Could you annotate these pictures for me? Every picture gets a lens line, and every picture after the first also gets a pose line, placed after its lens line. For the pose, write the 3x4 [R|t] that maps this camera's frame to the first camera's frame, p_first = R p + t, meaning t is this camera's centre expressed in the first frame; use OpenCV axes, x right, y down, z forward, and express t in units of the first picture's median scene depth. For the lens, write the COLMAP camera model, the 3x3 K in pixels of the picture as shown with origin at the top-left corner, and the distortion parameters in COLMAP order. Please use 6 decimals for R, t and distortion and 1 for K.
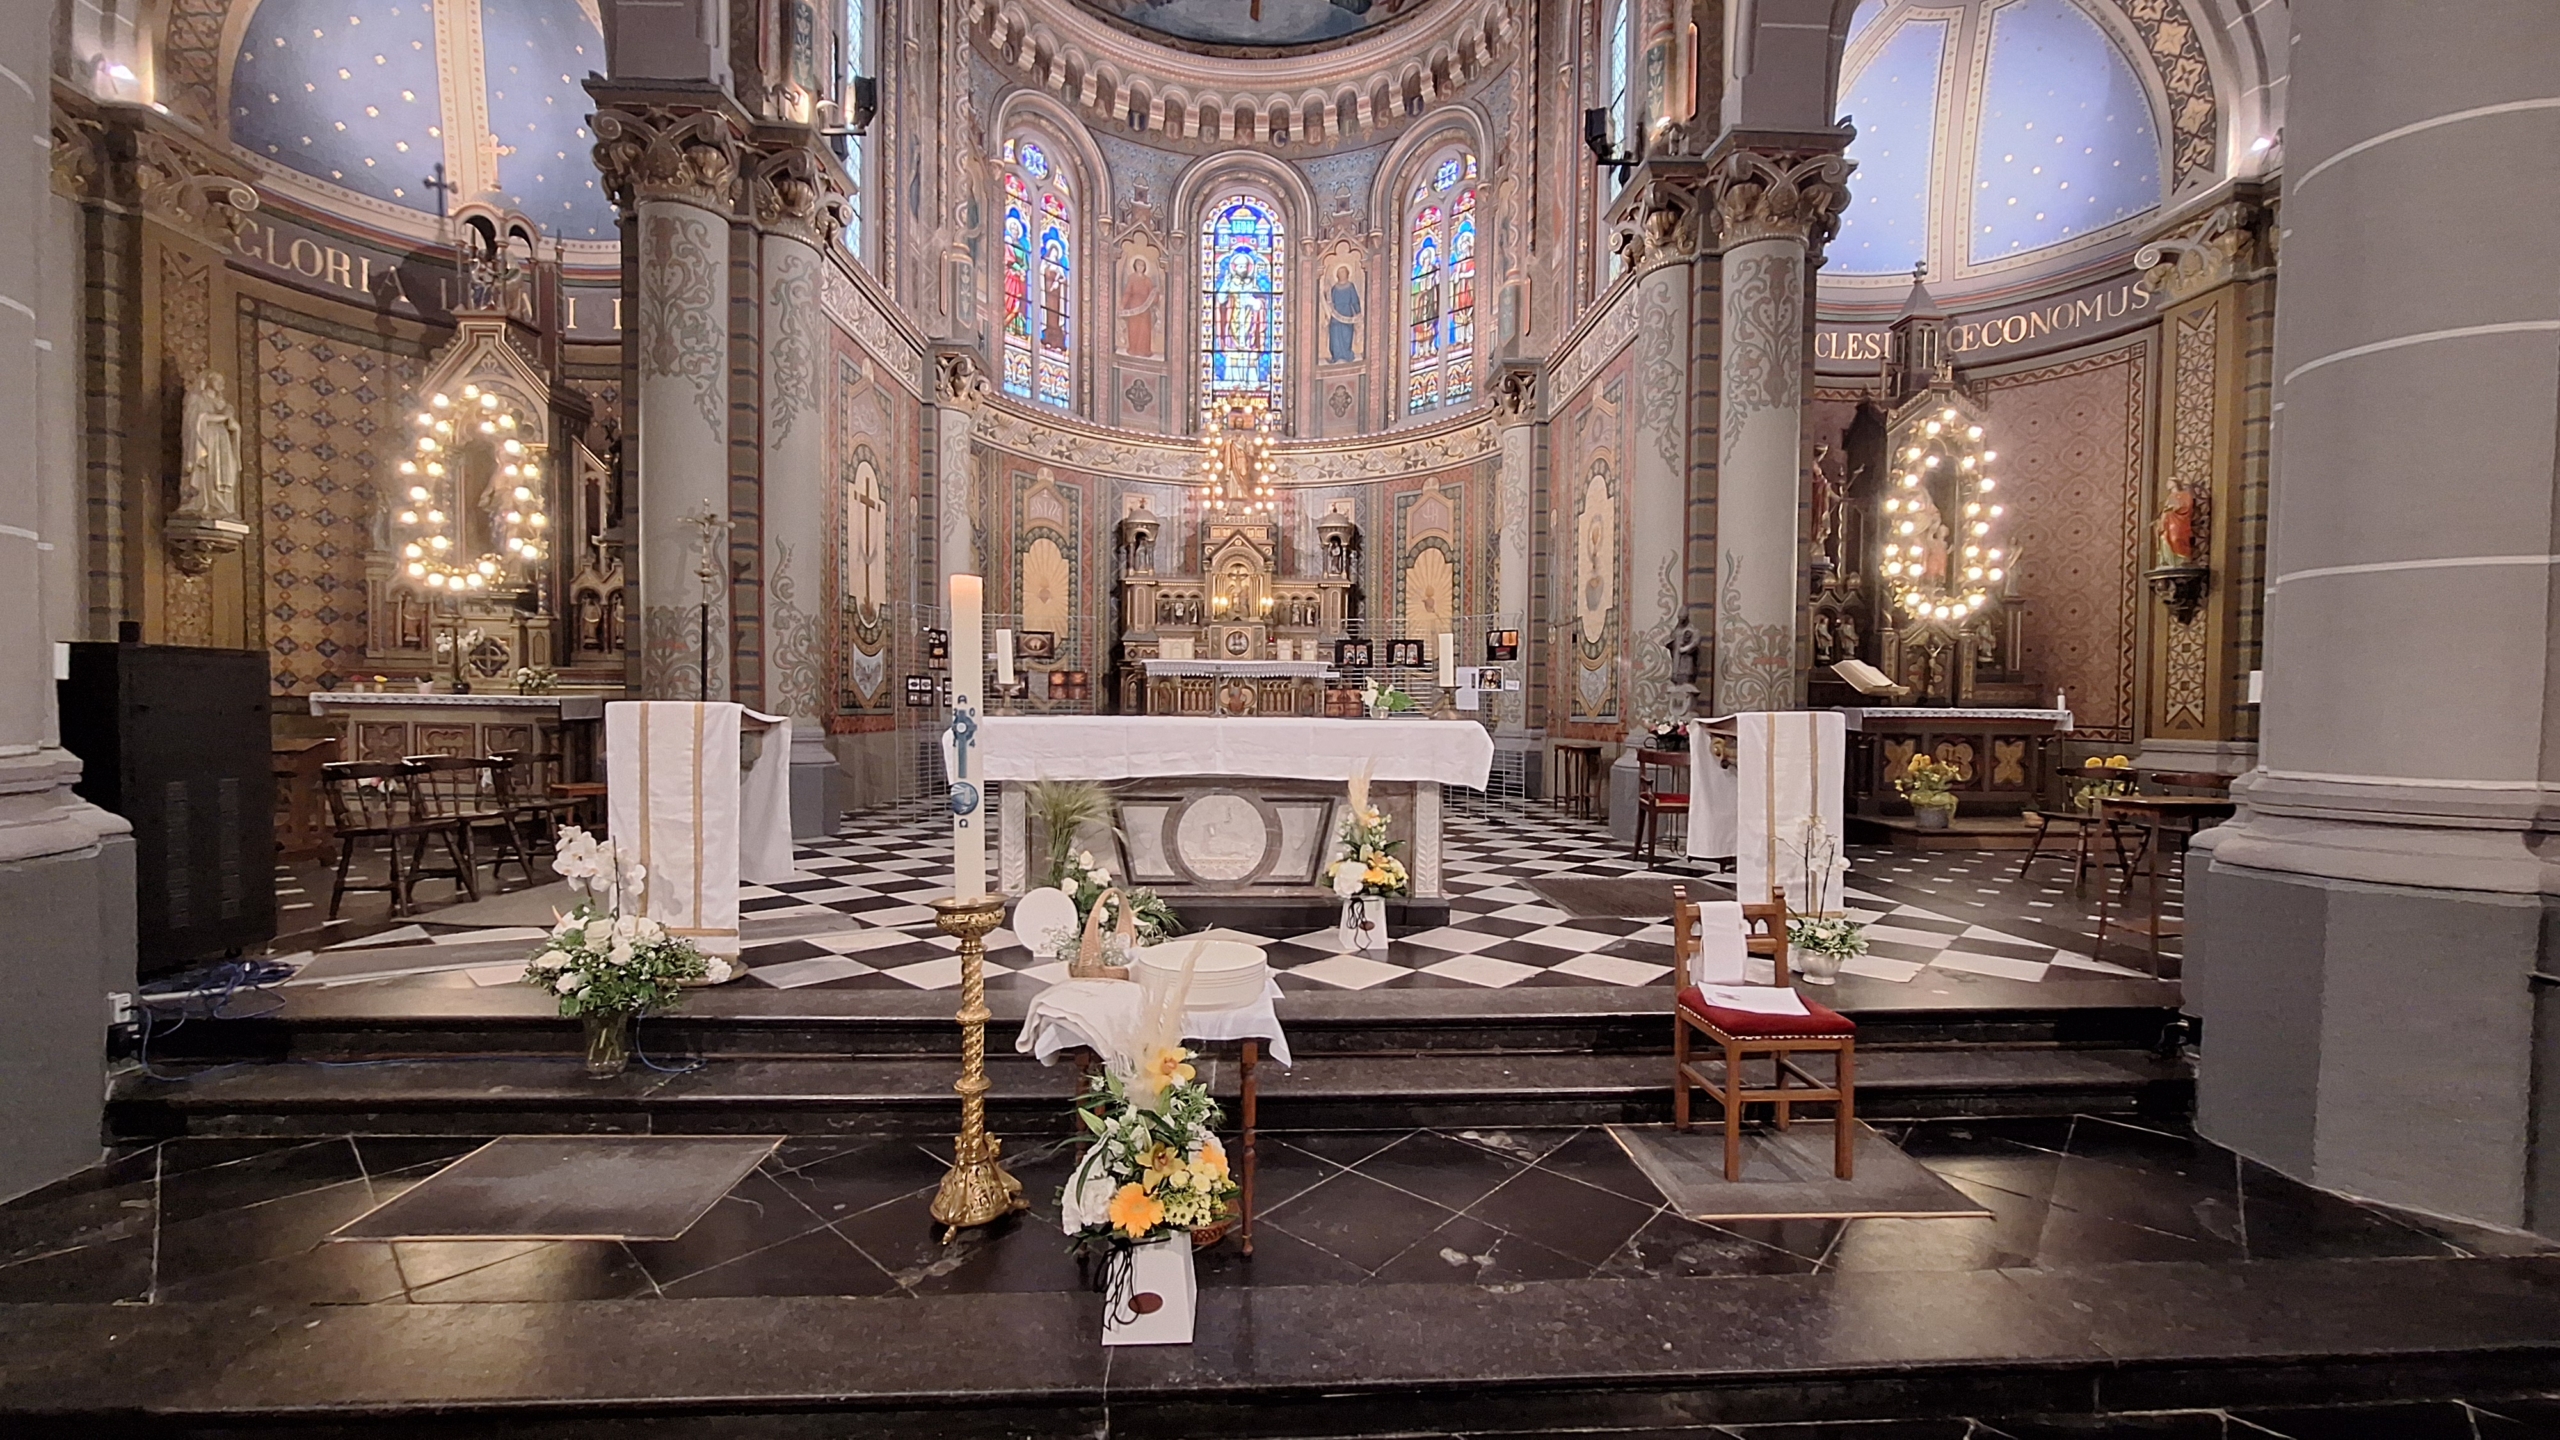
lens RADIAL K [[1009.6, 0, 1289.8], [0, 1009.6, 736.1], [0, 0, 1]] dist [-0.015222, 0.002124]
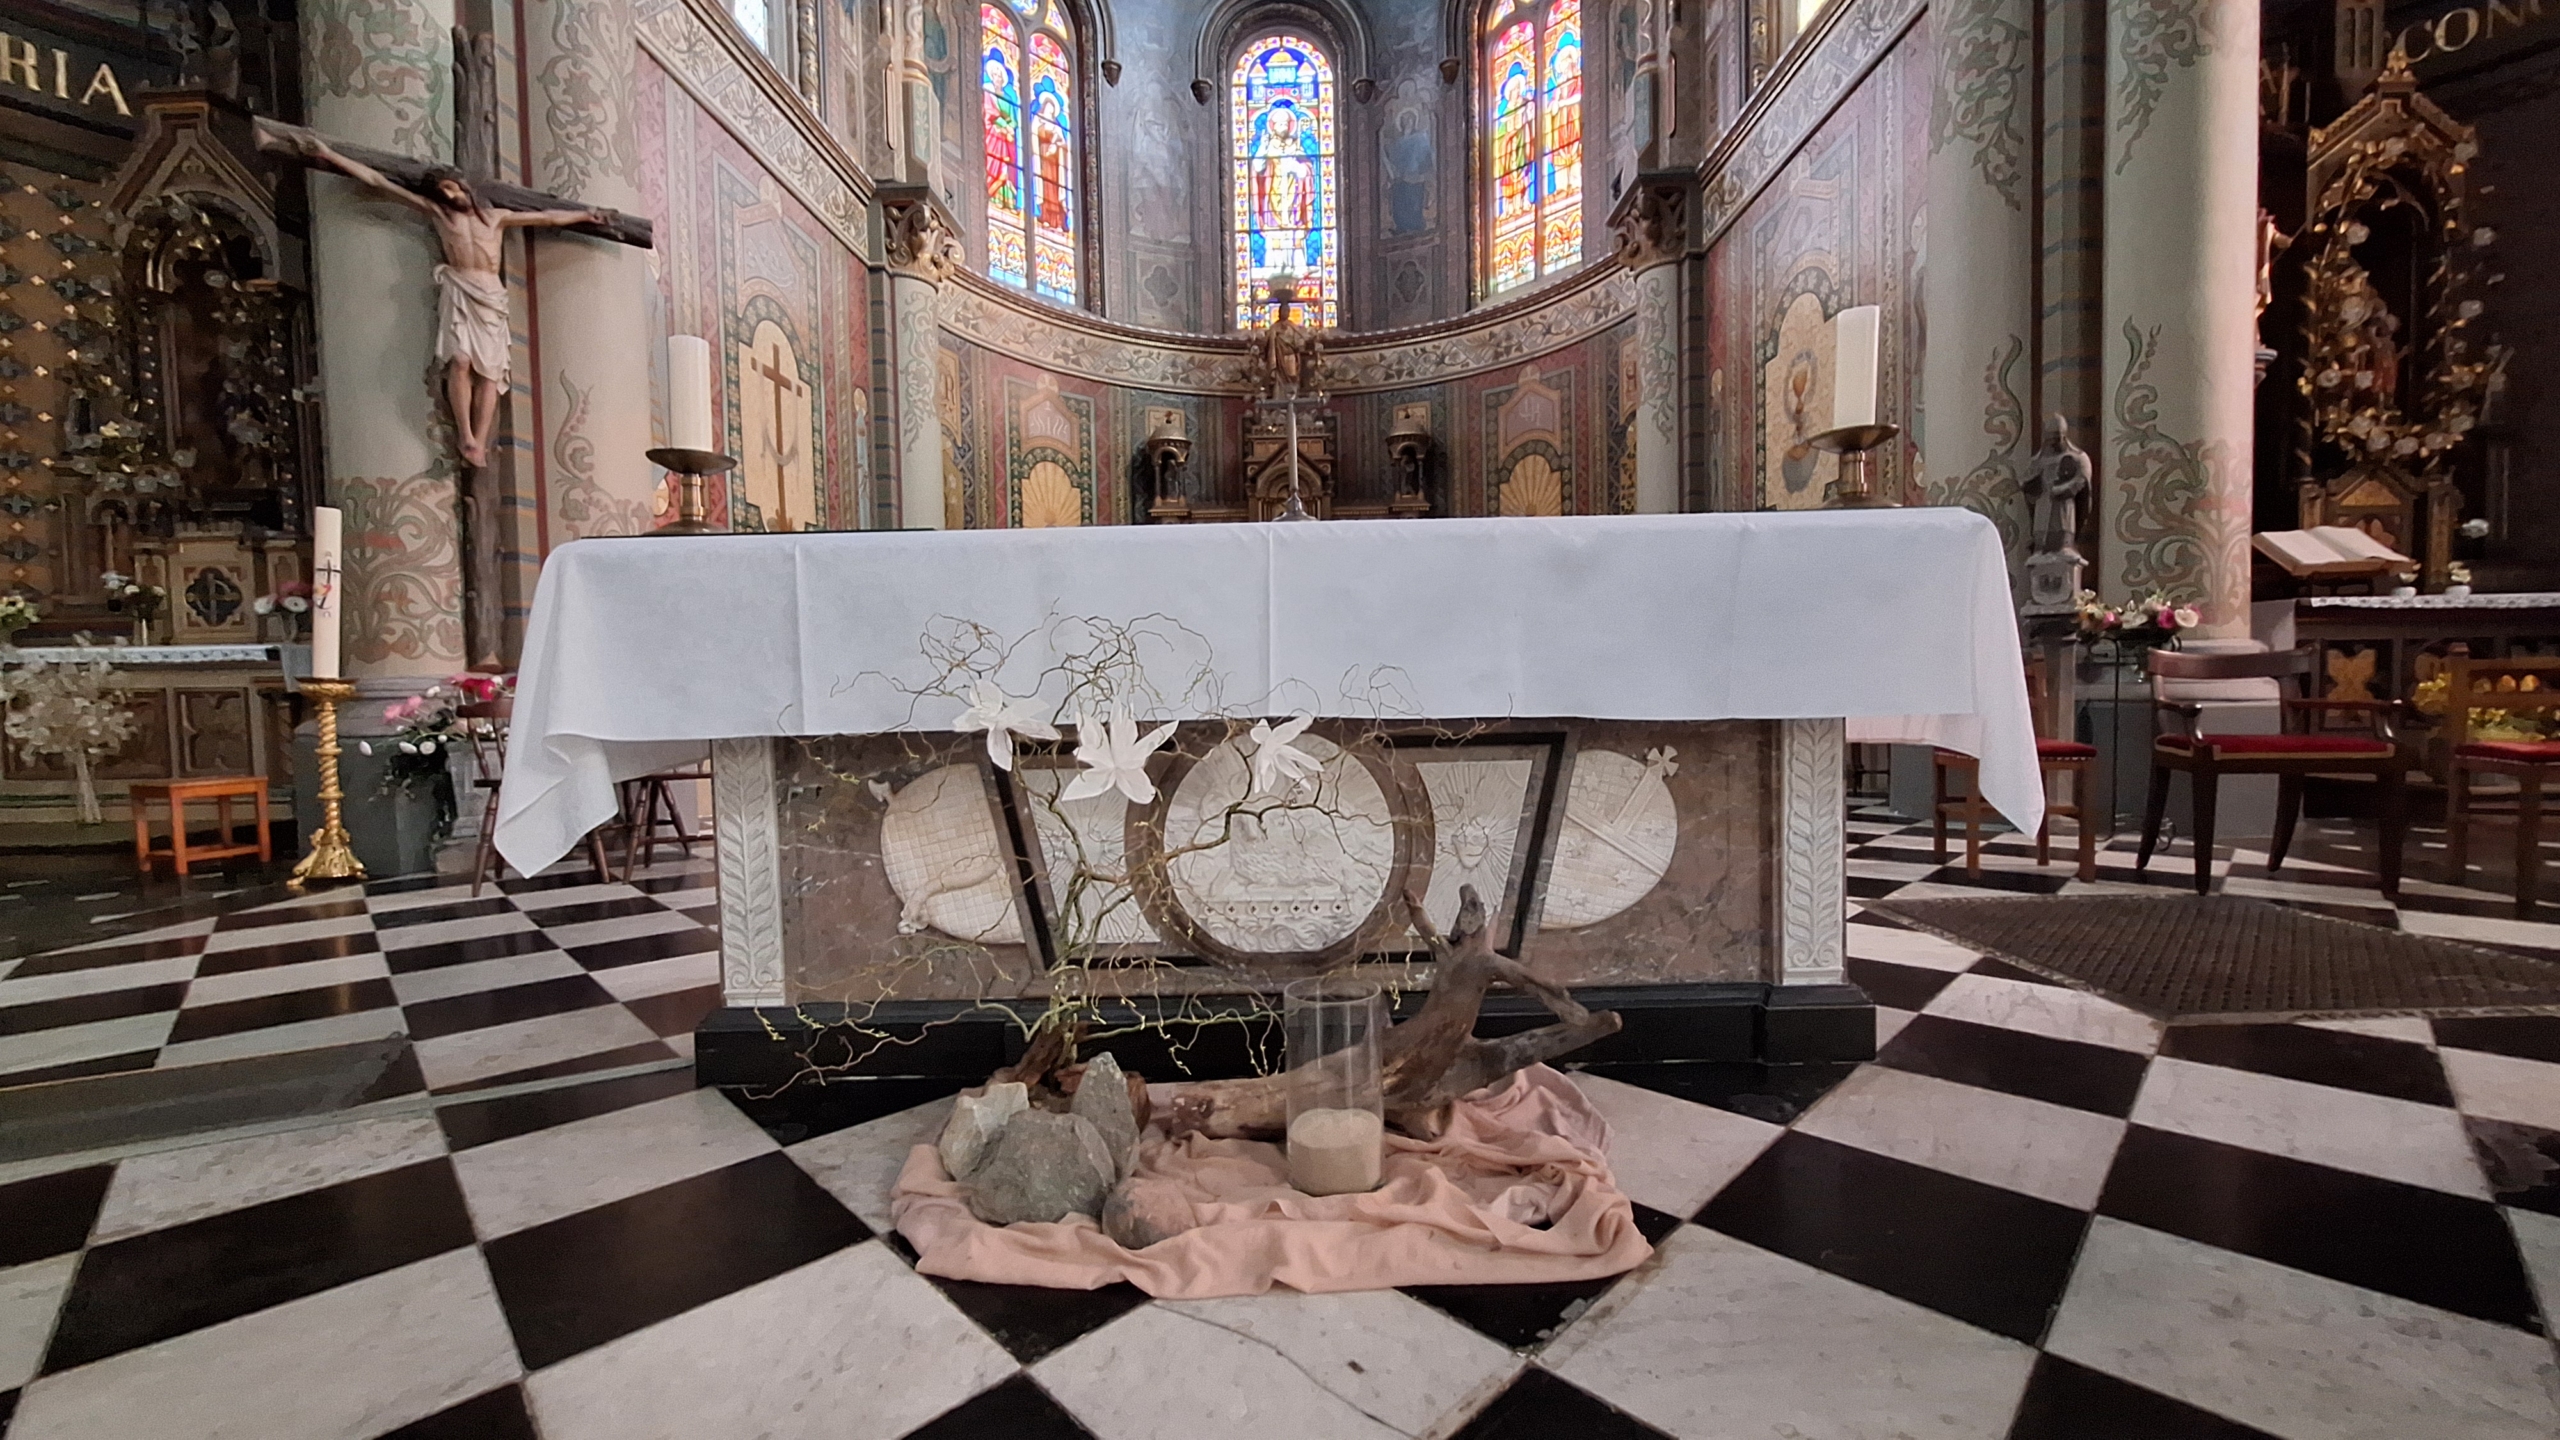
lens RADIAL K [[1009.6, 0, 1297.4], [0, 1009.6, 734.5], [0, 0, 1]] dist [-0.015222, 0.002124]
pose [[0.998562, -0.028662, -0.045306, -0.022369], [0.029181, 0.999515, 0.010844, 0.029672], [0.044974, -0.012150, 0.998914, 0.326253]]
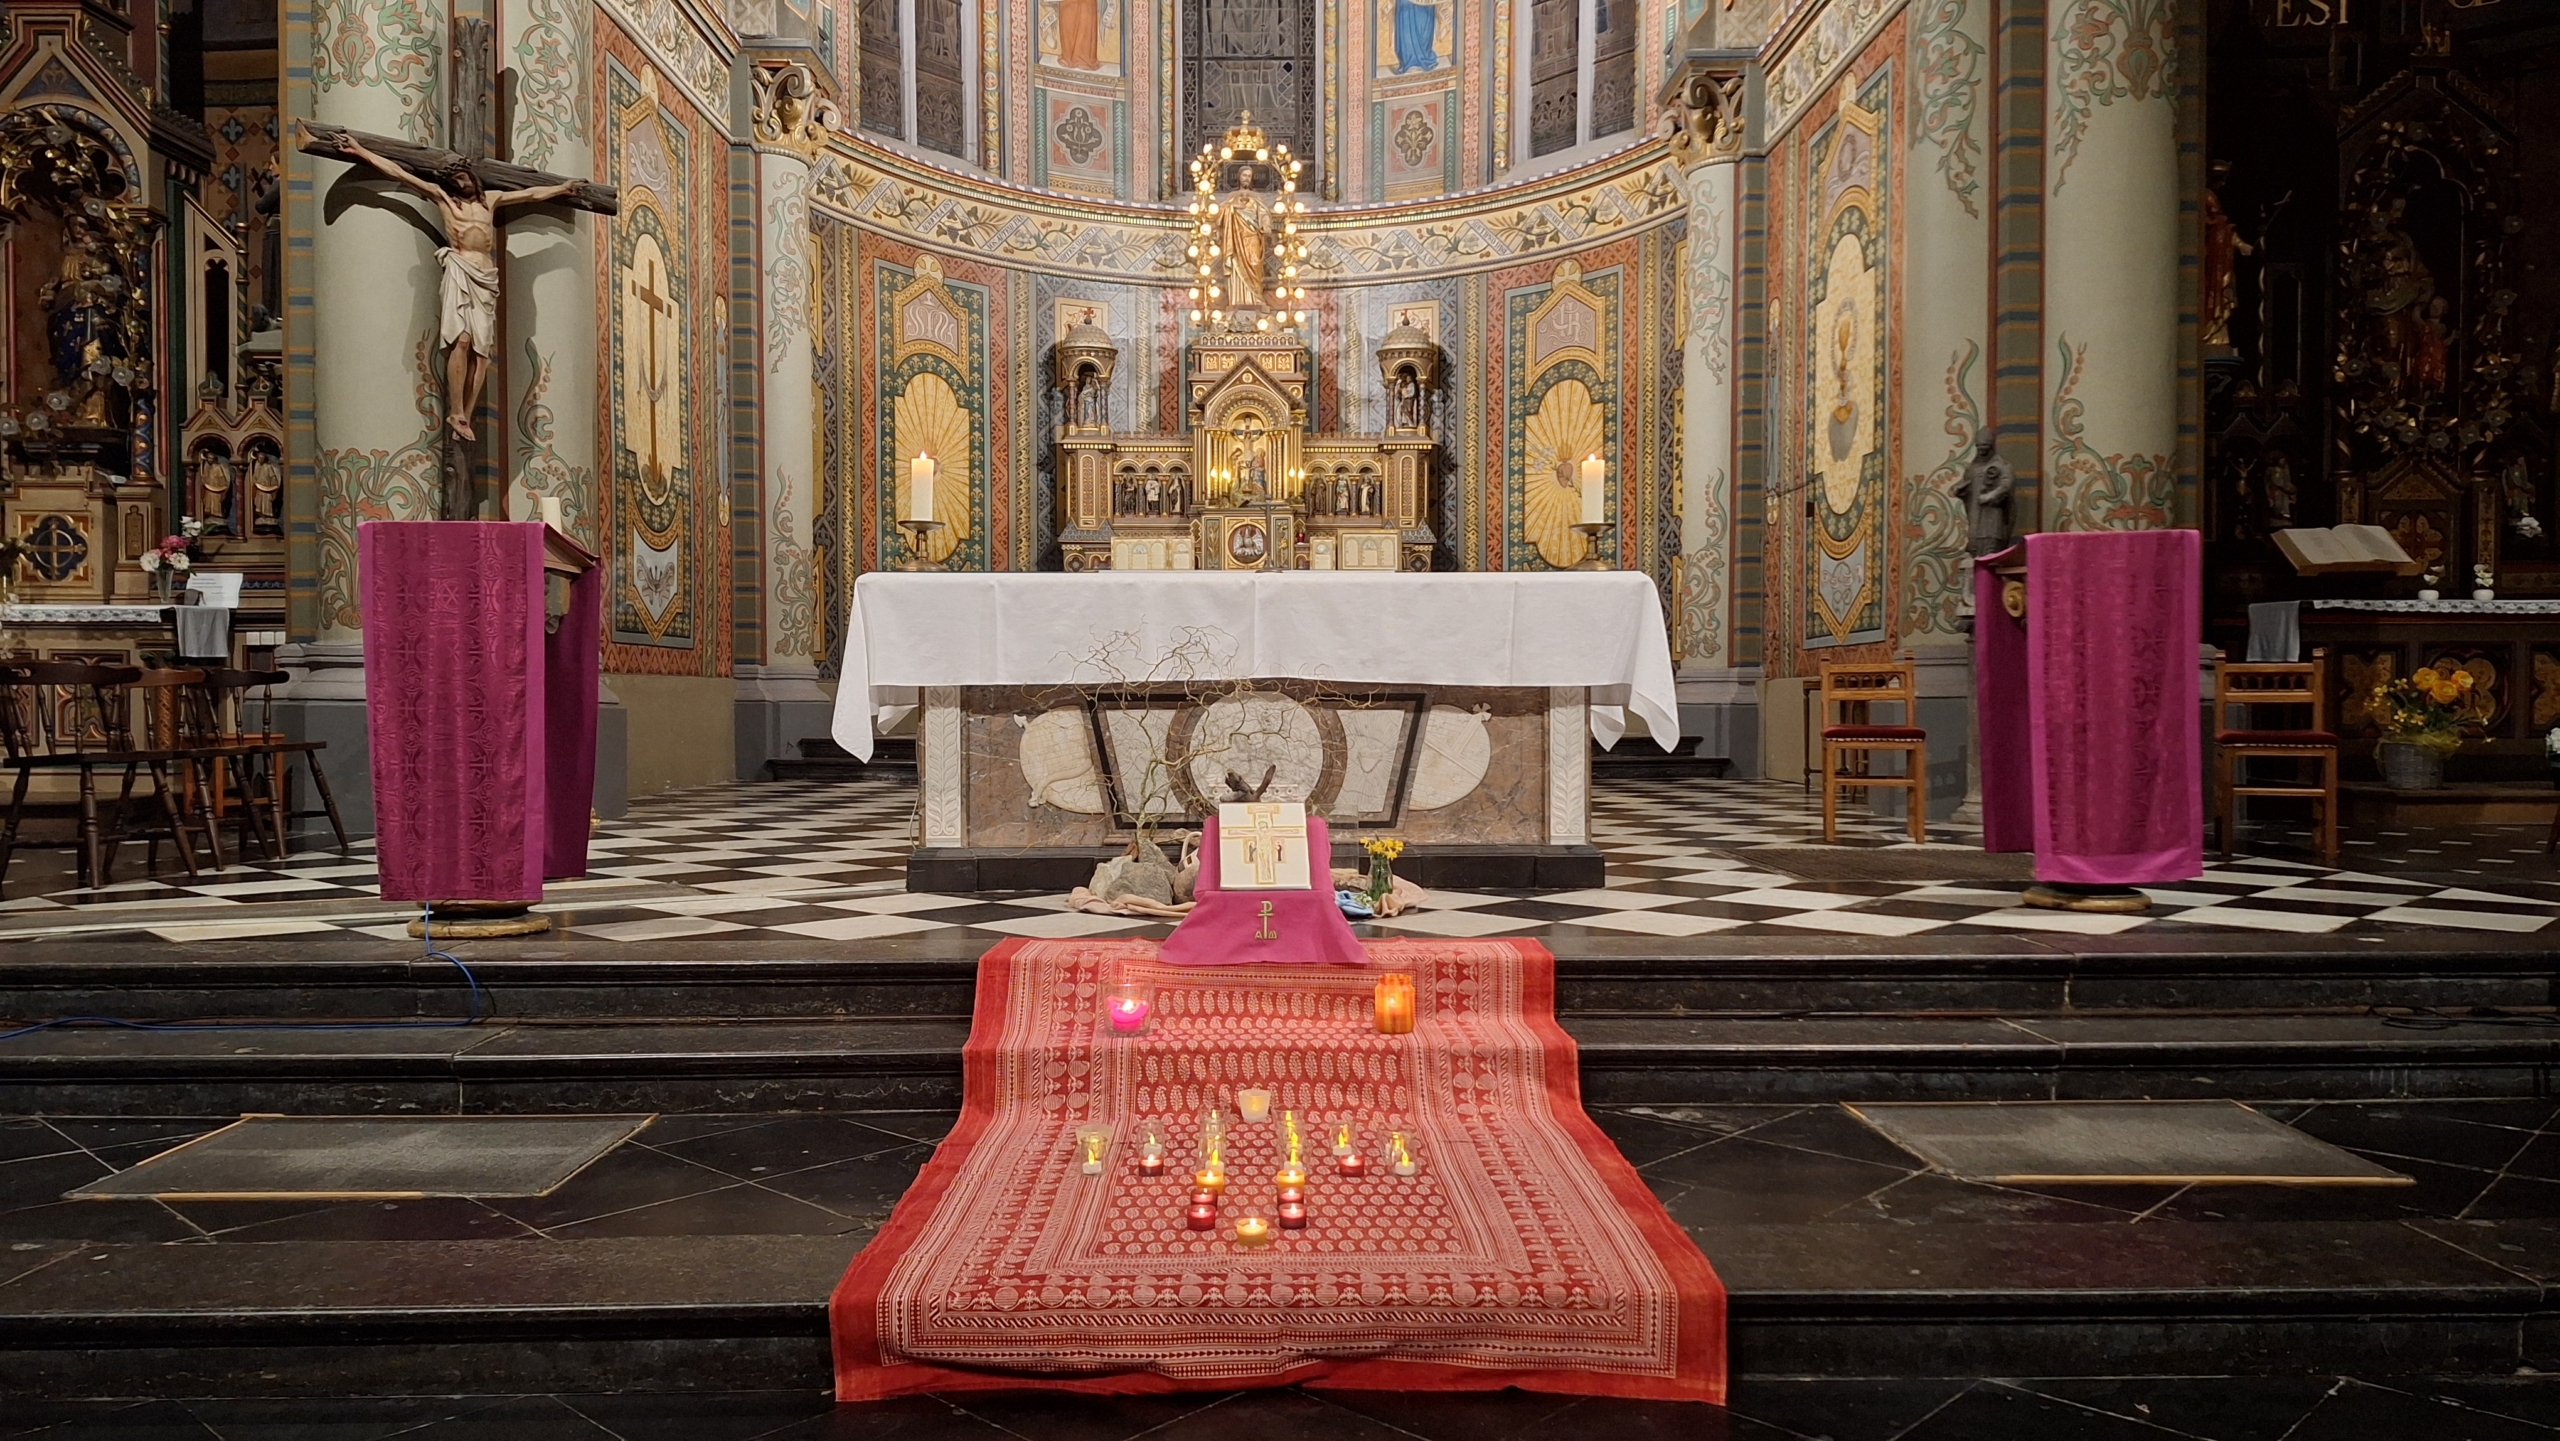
lens RADIAL K [[1753.8, 0, 1264.8], [0, 1753.8, 723.3], [0, 0, 1]] dist [0.070099, -0.071714]
pose [[0.999401, -0.010367, -0.033026, -0.012778], [0.009855, 0.999830, -0.015614, 0.052186], [0.033182, 0.015279, 0.999333, -0.076607]]
